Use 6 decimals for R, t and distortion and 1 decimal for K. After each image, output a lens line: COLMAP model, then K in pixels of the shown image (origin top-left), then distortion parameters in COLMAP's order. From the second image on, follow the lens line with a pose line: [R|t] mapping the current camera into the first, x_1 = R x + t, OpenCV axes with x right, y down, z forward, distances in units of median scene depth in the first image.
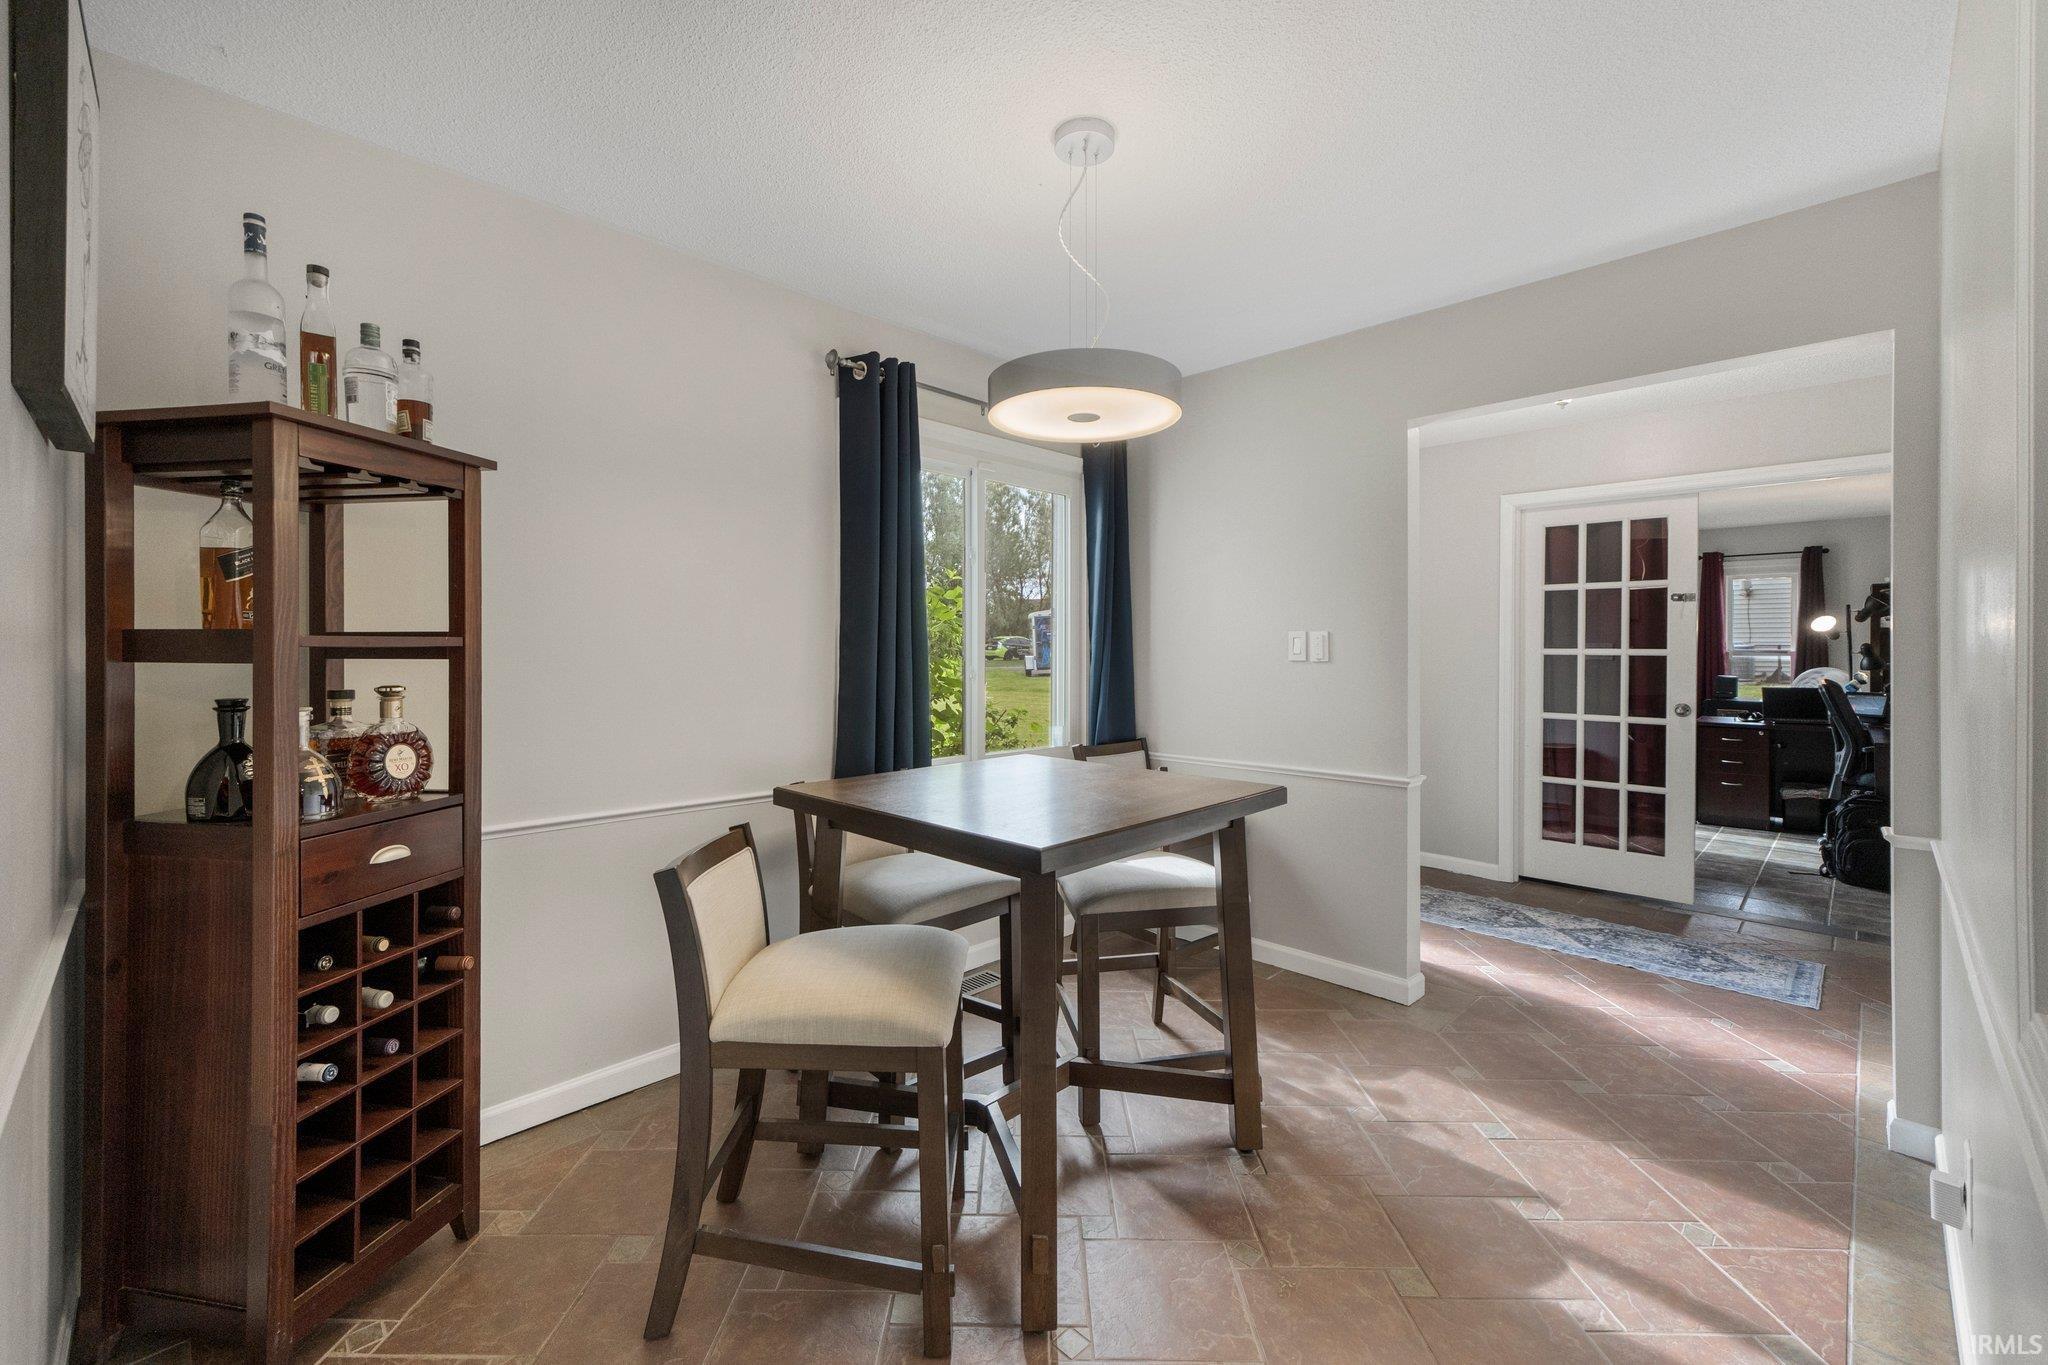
lens RADIAL K [[858.8, 0, 1029.3], [0, 858.8, 642.7], [0, 0, 1]] dist [0.000754, 0.000018]
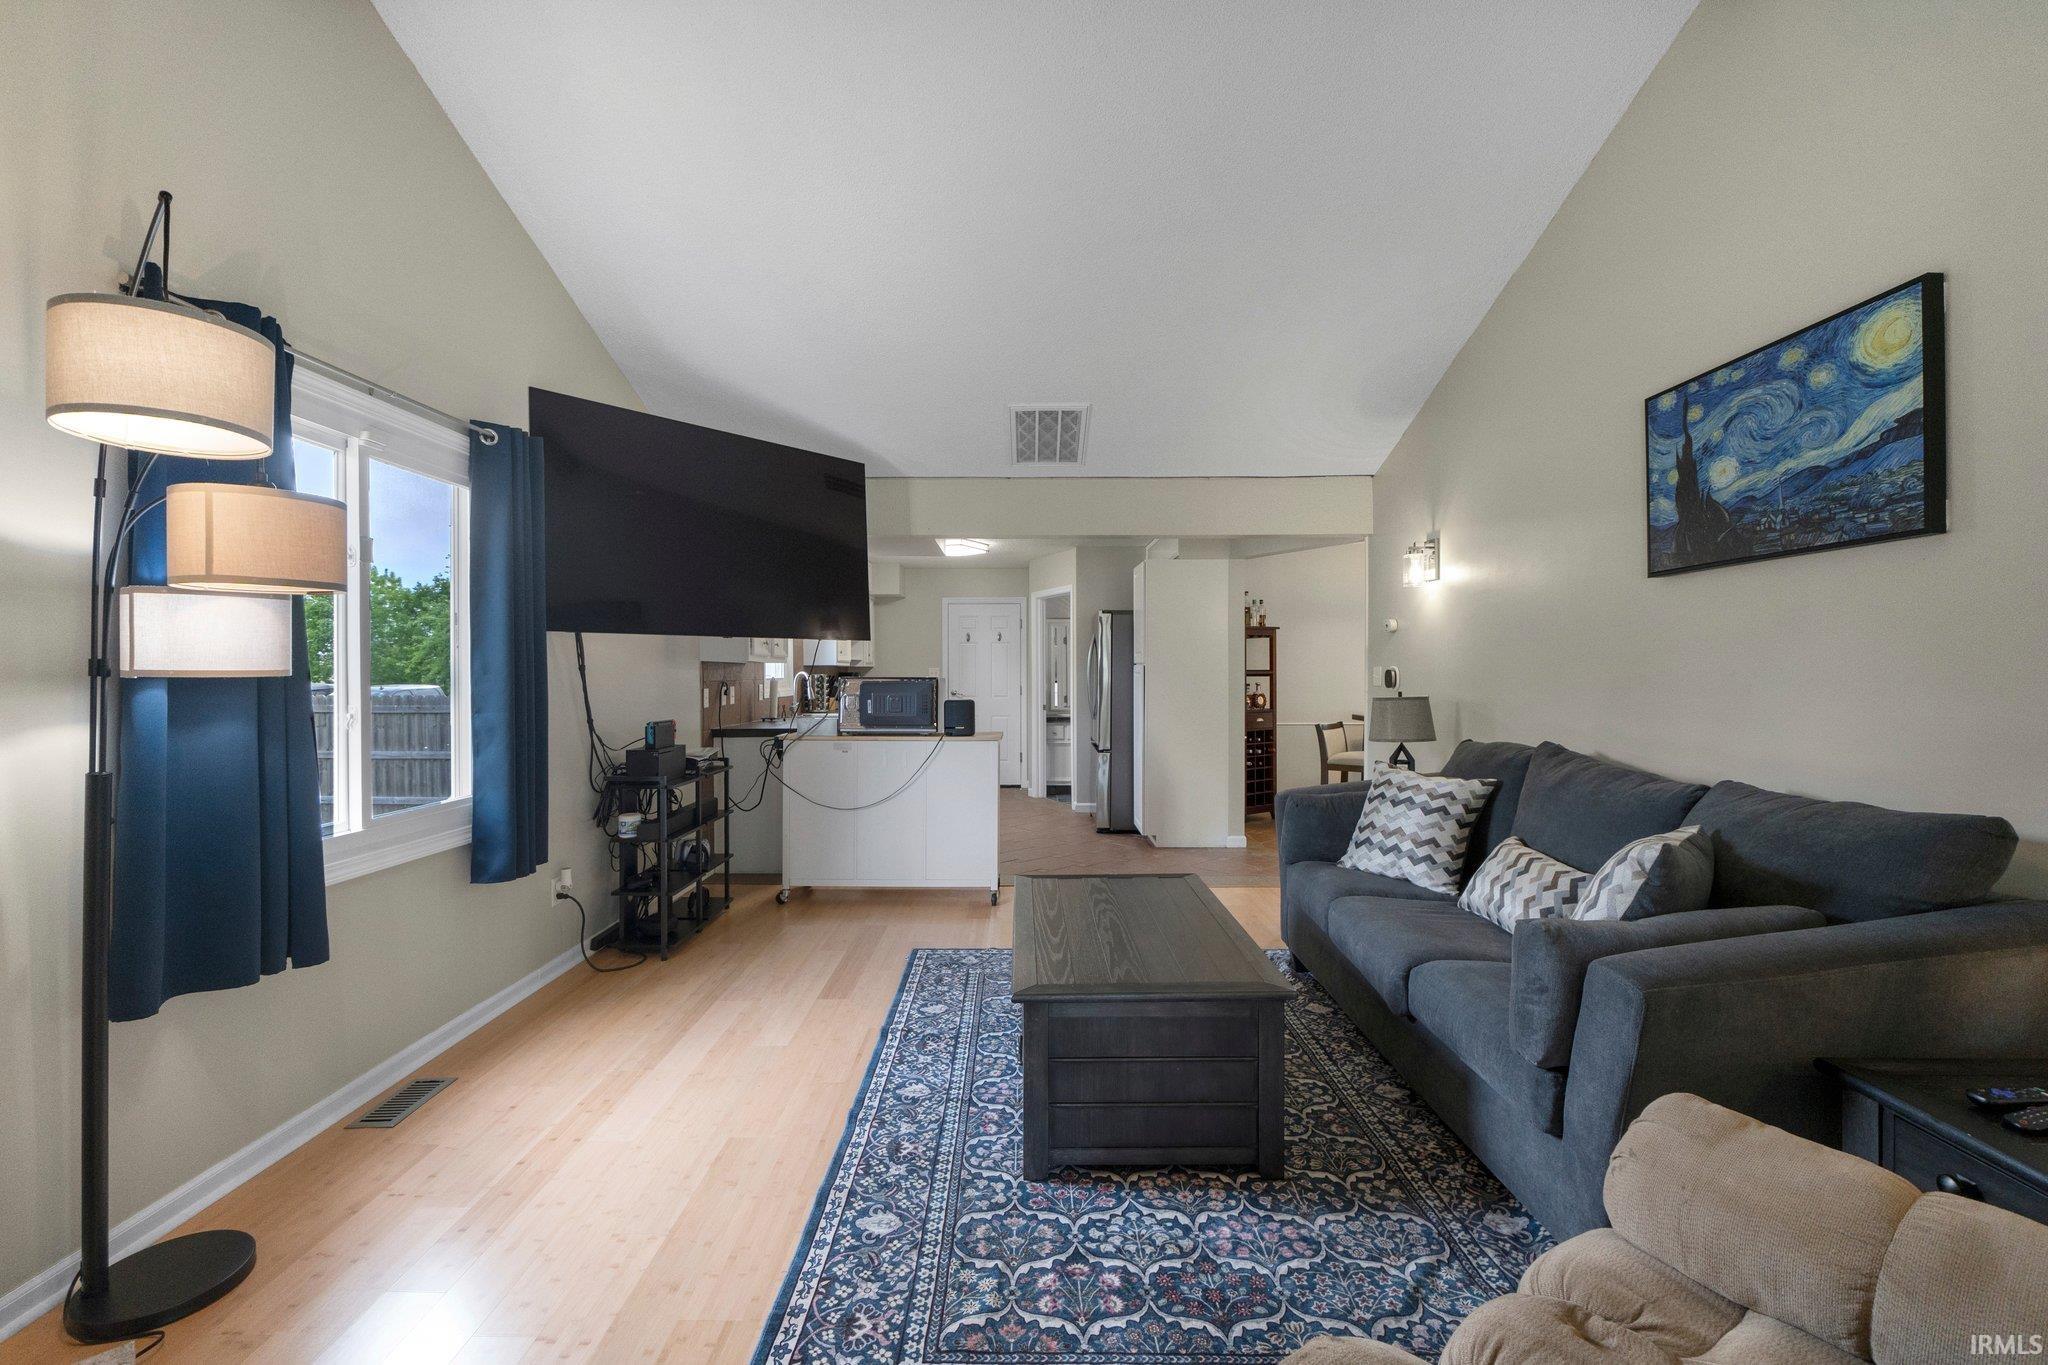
lens RADIAL K [[854.3, 0, 1016.0], [0, 854.3, 669.8], [0, 0, 1]] dist [-0.014052, -0.000063]
pose [[0.691190, -0.007860, -0.722630, 1.474792], [0.010238, 0.999947, -0.001084, -0.021365], [0.722600, -0.006649, 0.691234, -2.771162]]
